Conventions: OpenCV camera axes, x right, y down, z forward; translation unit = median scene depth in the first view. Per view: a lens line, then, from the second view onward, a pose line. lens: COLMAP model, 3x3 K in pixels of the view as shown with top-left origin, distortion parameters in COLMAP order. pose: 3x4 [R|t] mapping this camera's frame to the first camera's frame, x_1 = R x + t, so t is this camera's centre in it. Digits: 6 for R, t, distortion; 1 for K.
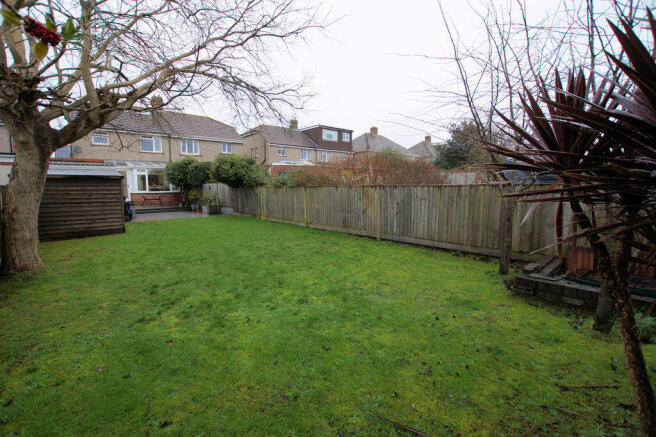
lens RADIAL K [[290.5, 0, 328.0], [0, 290.5, 218.5], [0, 0, 1]] dist [-0.030625, -0.000204]
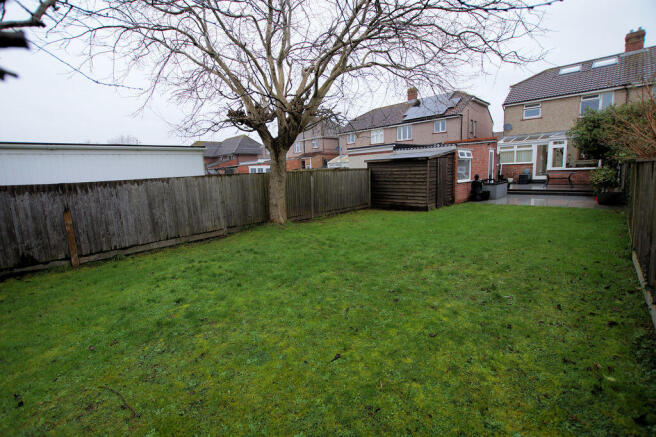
lens RADIAL K [[290.5, 0, 328.0], [0, 290.5, 218.5], [0, 0, 1]] dist [-0.030625, -0.000204]
pose [[0.055495, 0.159783, -0.985591, 0.691892], [-0.066845, 0.985492, 0.156003, -0.138847], [0.996219, 0.057224, 0.065371, 1.164882]]
